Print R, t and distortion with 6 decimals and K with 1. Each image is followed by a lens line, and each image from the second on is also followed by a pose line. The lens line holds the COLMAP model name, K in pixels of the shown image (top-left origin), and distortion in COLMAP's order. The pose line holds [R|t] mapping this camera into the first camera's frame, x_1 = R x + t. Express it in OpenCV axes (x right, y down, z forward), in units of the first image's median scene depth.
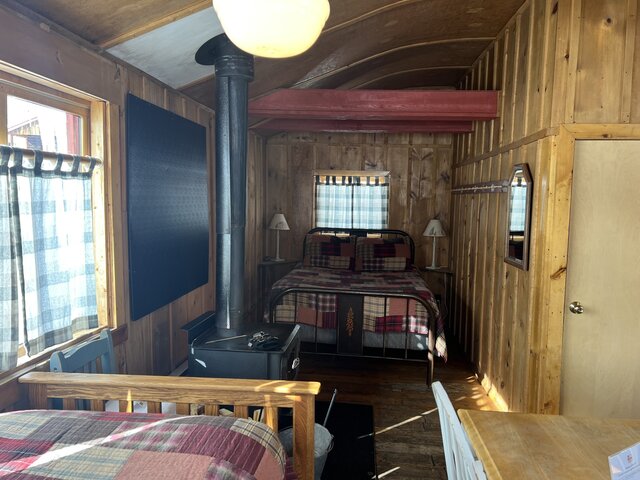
lens RADIAL K [[478.3, 0, 320.1], [0, 478.3, 243.1], [0, 0, 1]] dist [0.068441, -0.073192]
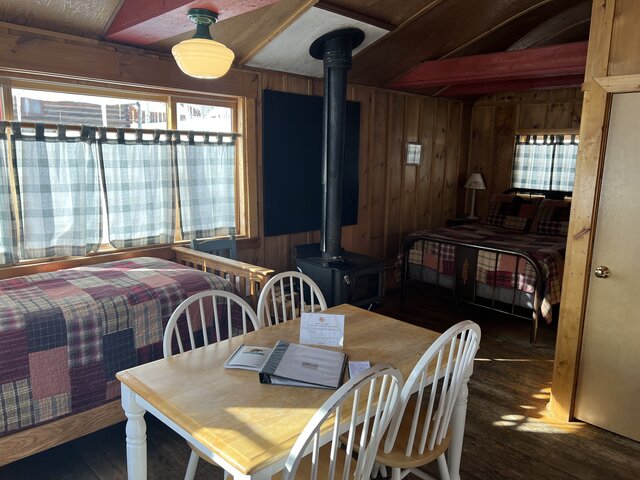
lens RADIAL K [[478.3, 0, 316.9], [0, 478.3, 242.6], [0, 0, 1]] dist [0.068441, -0.073192]
pose [[0.770272, 0.109745, -0.628201, 0.498039], [-0.062347, 0.993322, 0.097083, 0.012490], [0.634660, -0.035614, 0.771970, -0.069681]]
